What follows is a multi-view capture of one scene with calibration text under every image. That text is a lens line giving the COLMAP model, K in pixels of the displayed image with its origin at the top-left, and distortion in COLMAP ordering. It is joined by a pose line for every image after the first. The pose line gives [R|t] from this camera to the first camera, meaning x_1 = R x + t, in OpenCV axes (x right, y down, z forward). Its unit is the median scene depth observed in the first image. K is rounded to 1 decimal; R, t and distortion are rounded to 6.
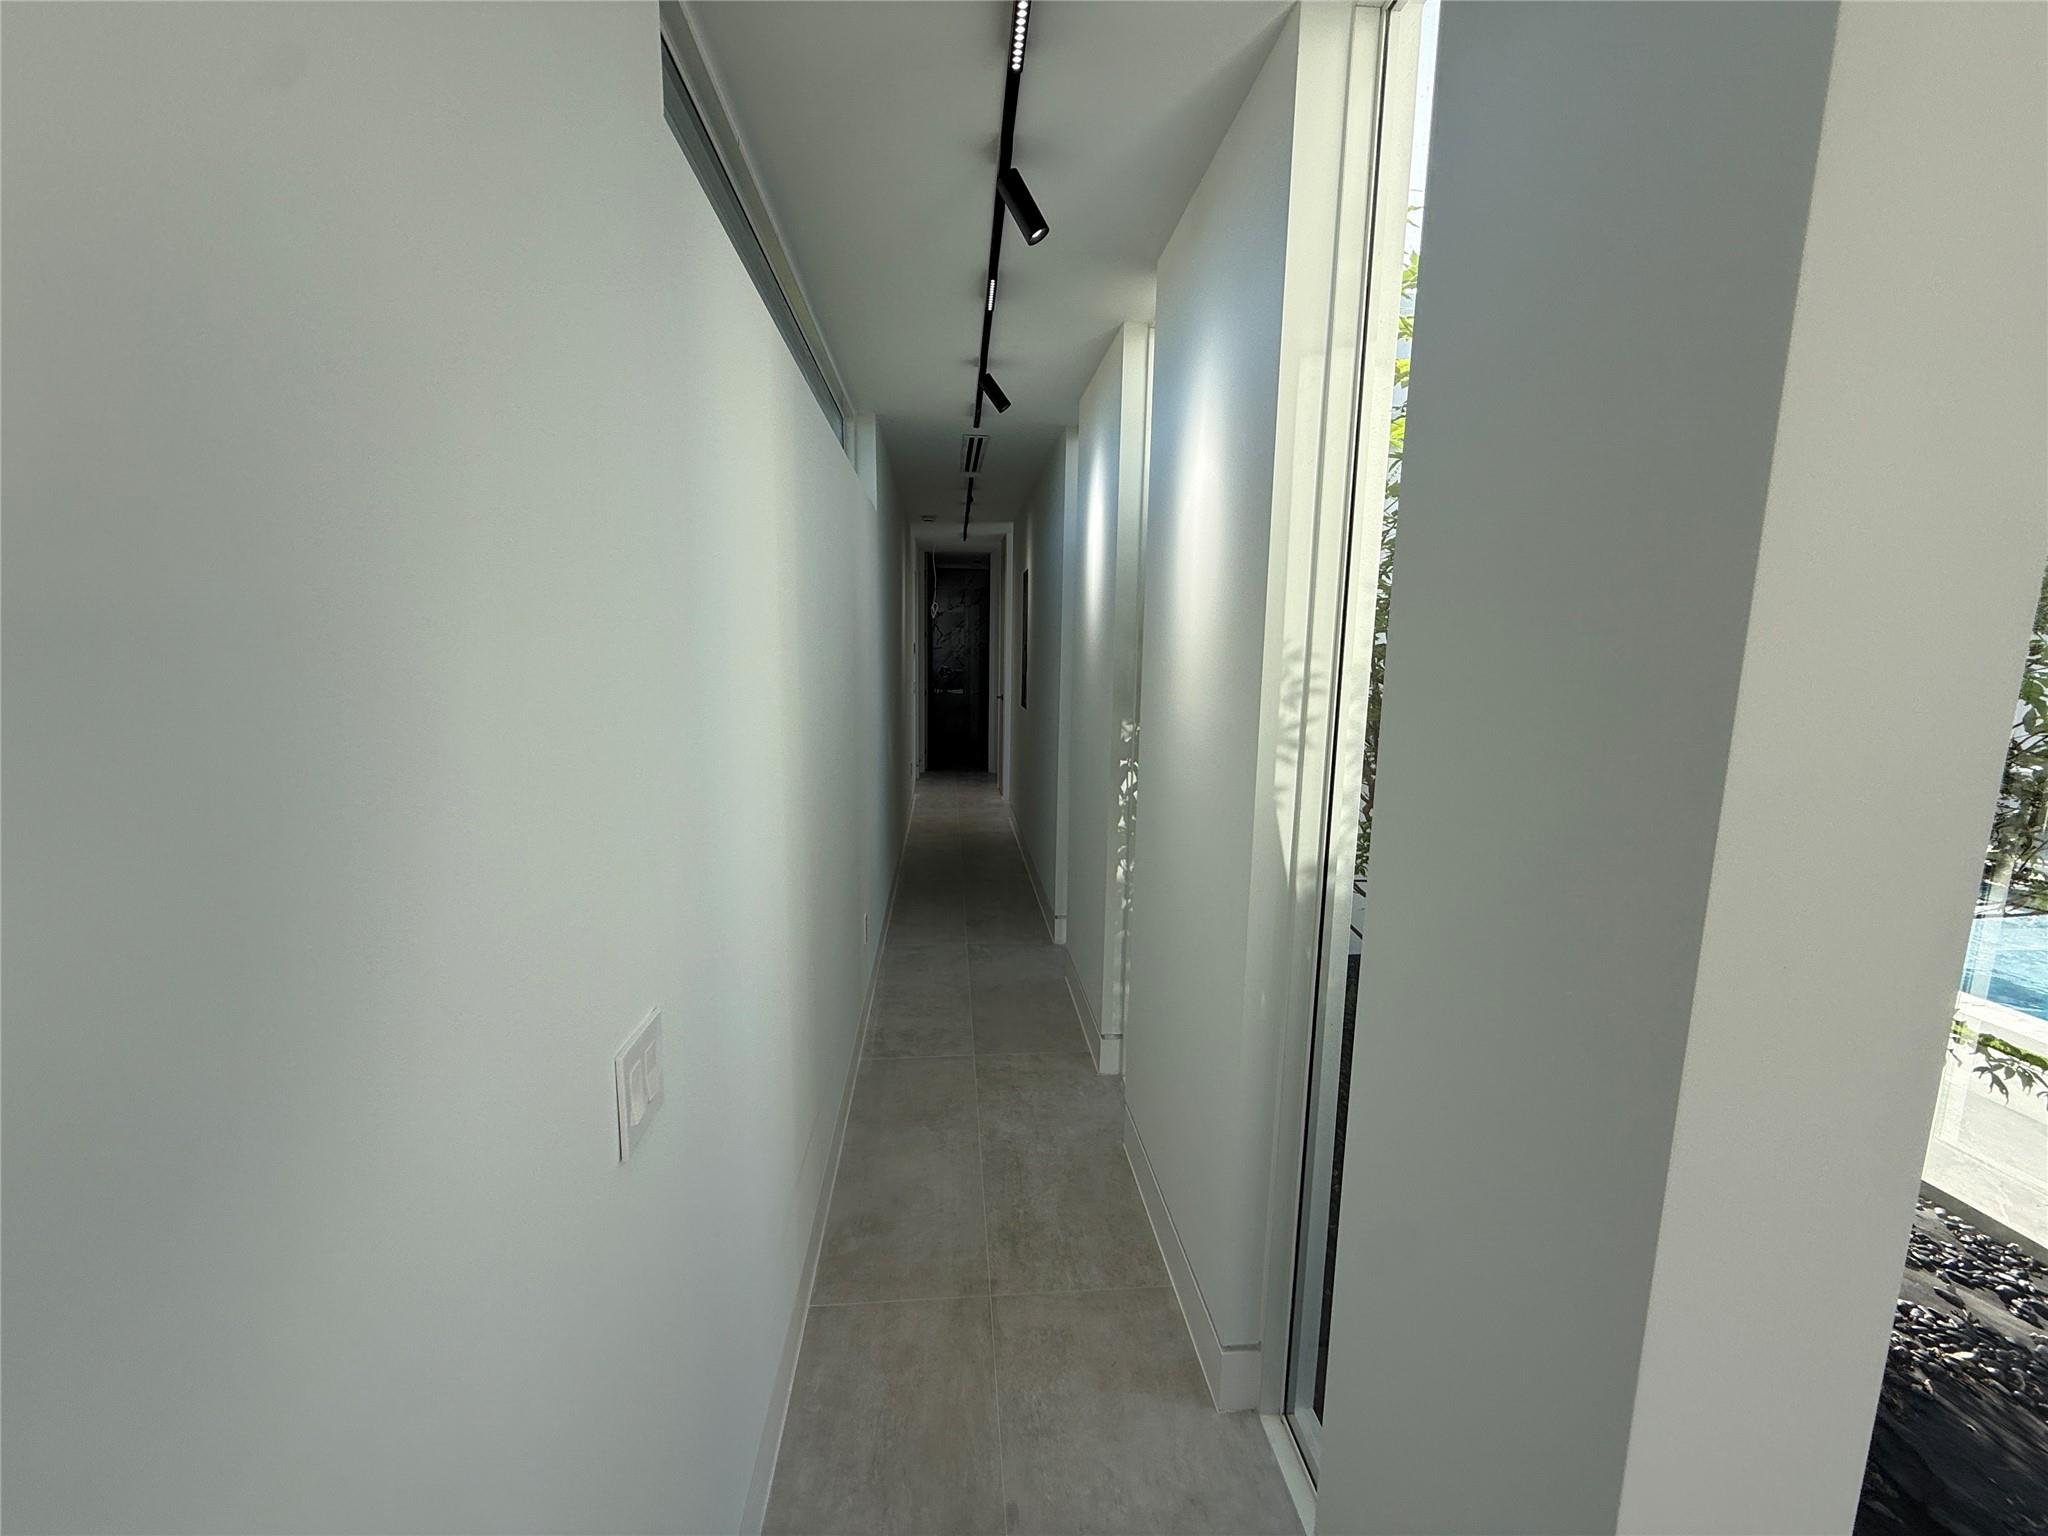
lens RADIAL K [[813.9, 0, 1019.1], [0, 813.9, 761.9], [0, 0, 1]] dist [0.001670, 0.000141]
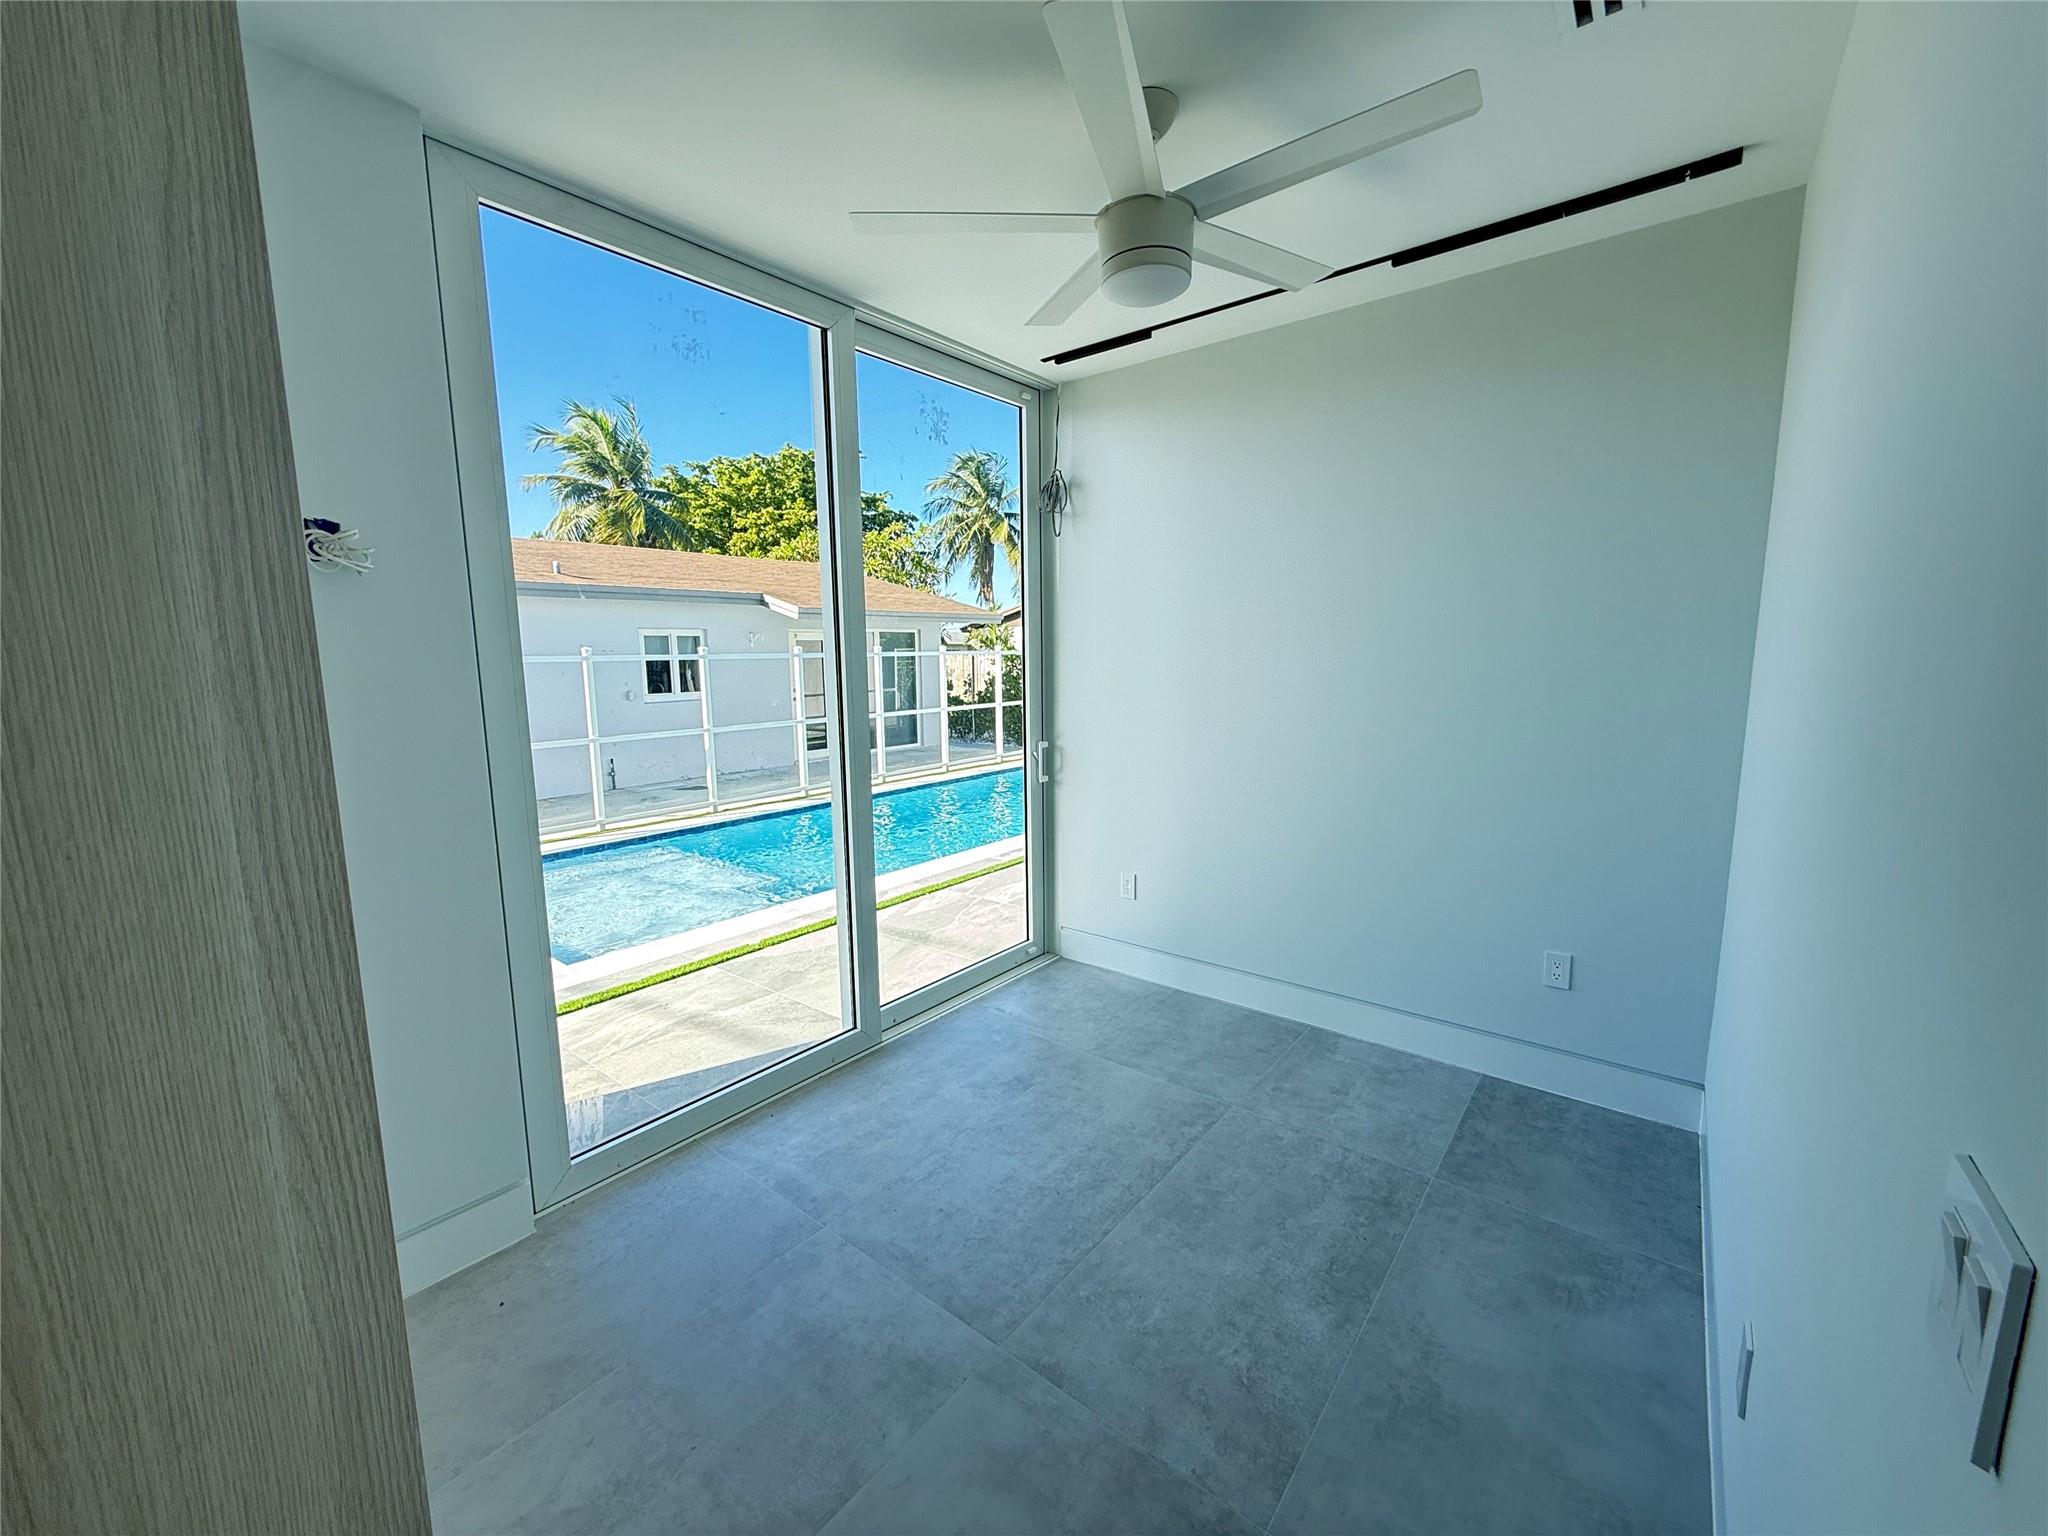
lens RADIAL K [[805.6, 0, 1021.6], [0, 805.6, 770.2], [0, 0, 1]] dist [-0.000610, -0.000030]
pose [[-0.721099, -0.102873, 0.685152, -0.287803], [0.106325, 0.960769, 0.256160, -0.204426], [-0.684625, 0.257565, -0.681872, 1.736421]]
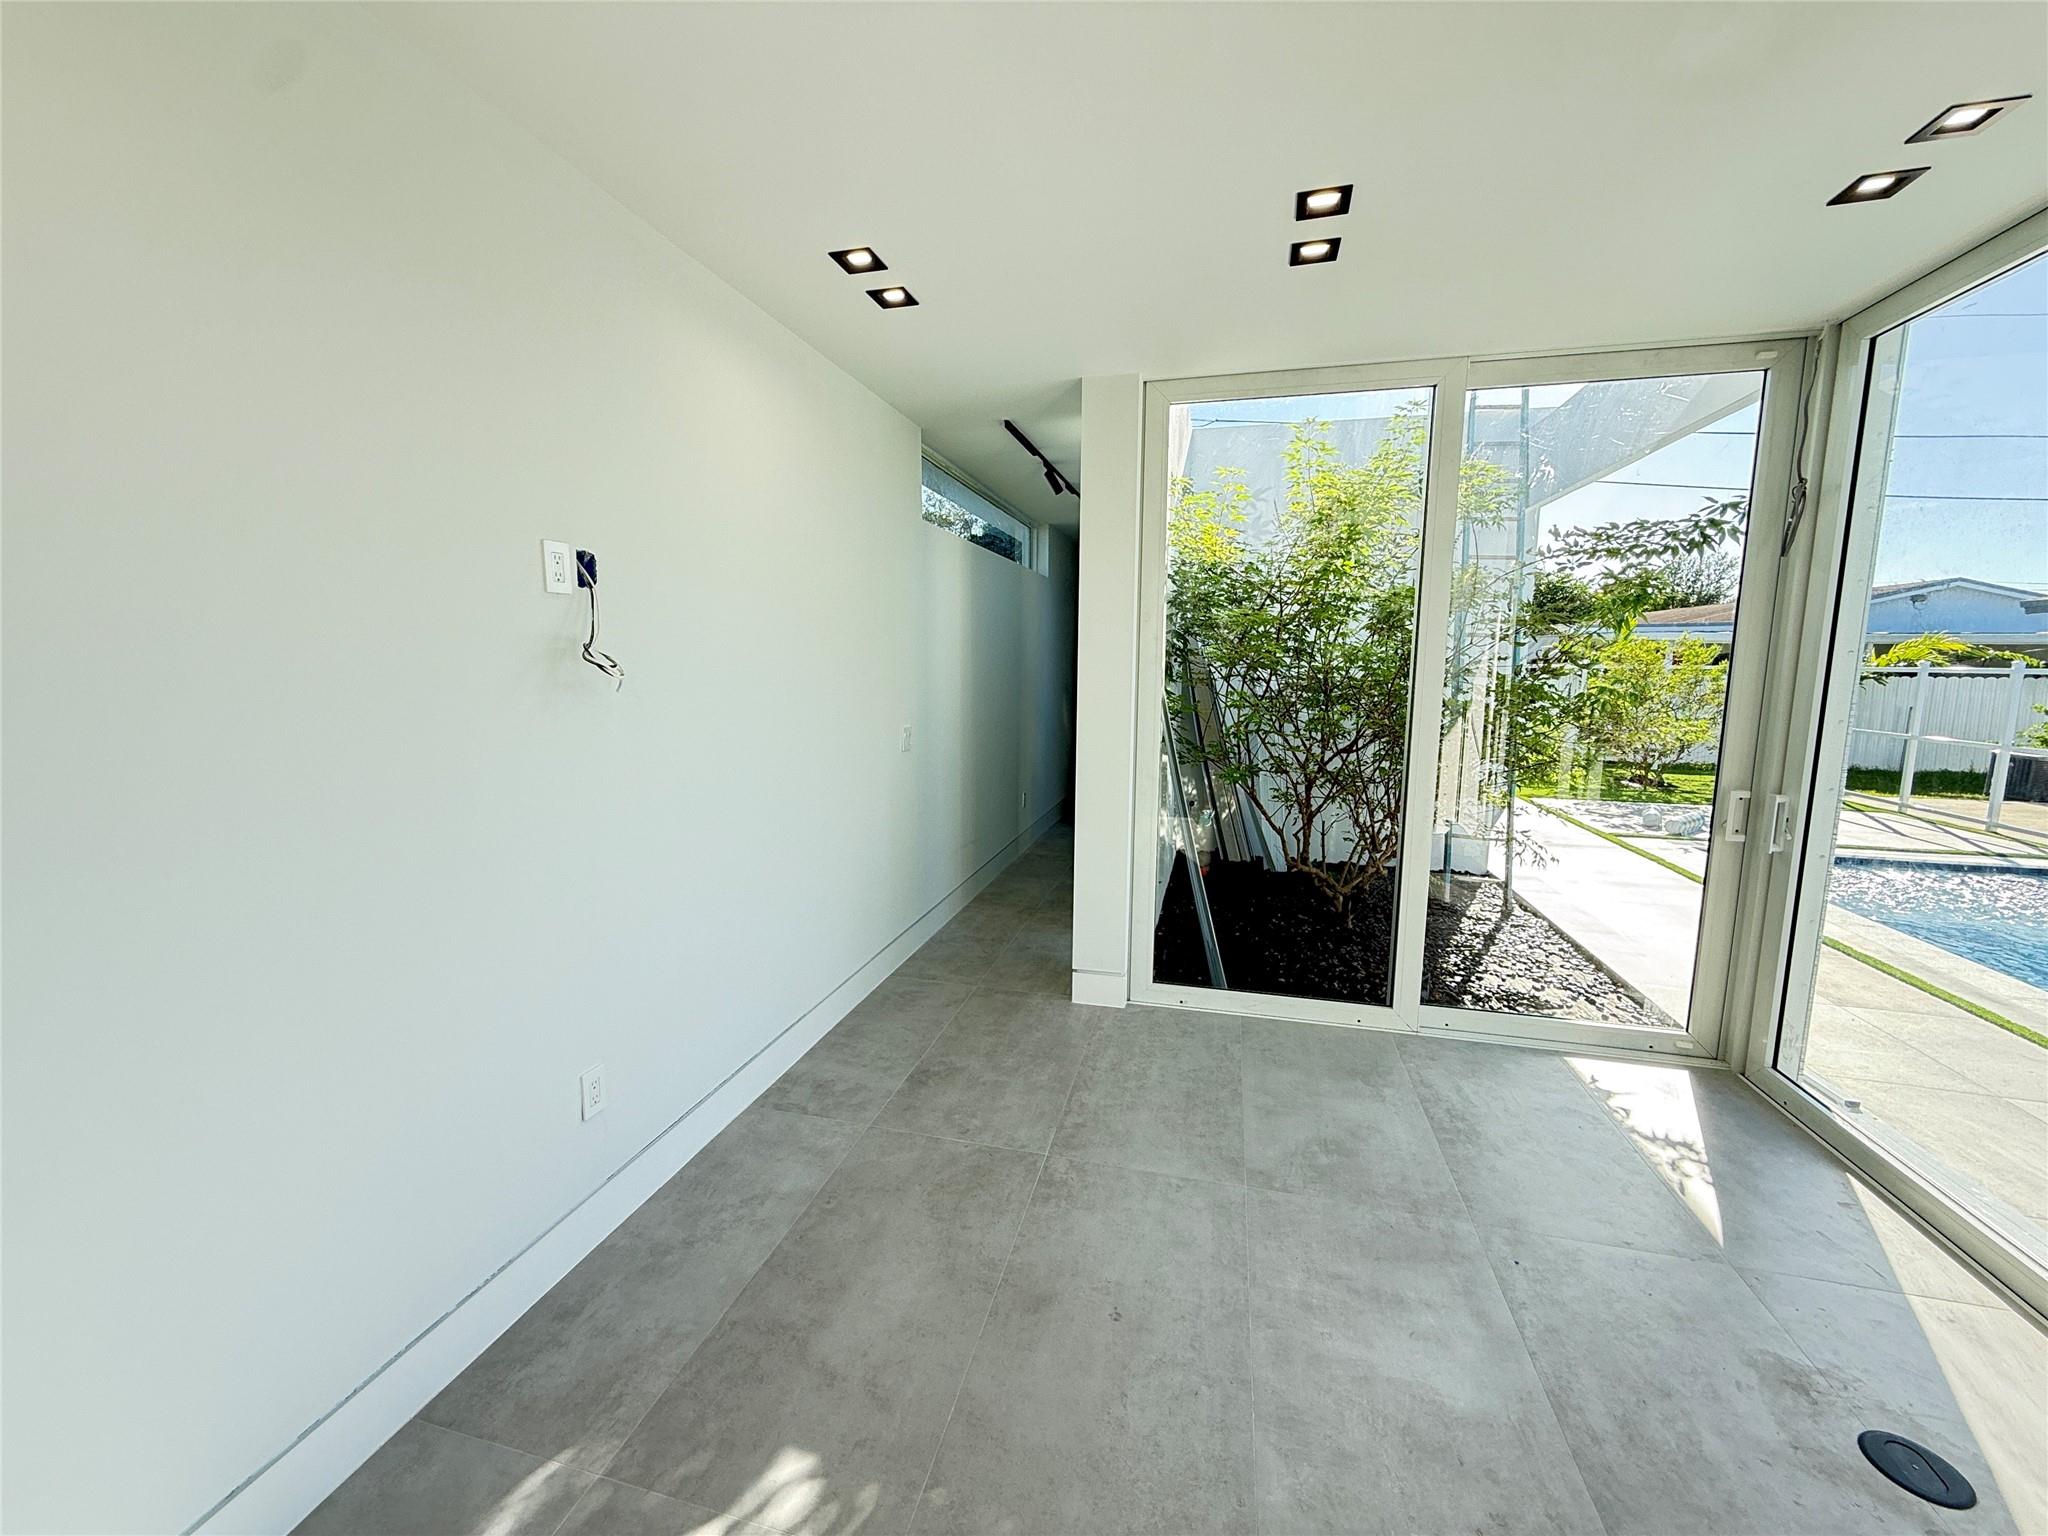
lens RADIAL K [[813.9, 0, 1019.1], [0, 813.9, 761.9], [0, 0, 1]] dist [0.001670, 0.000141]
pose [[0.944258, 0.034394, -0.327405, 0.605408], [-0.042221, 0.998967, -0.016826, 0.216802], [0.326488, 0.029712, 0.944734, -1.148782]]
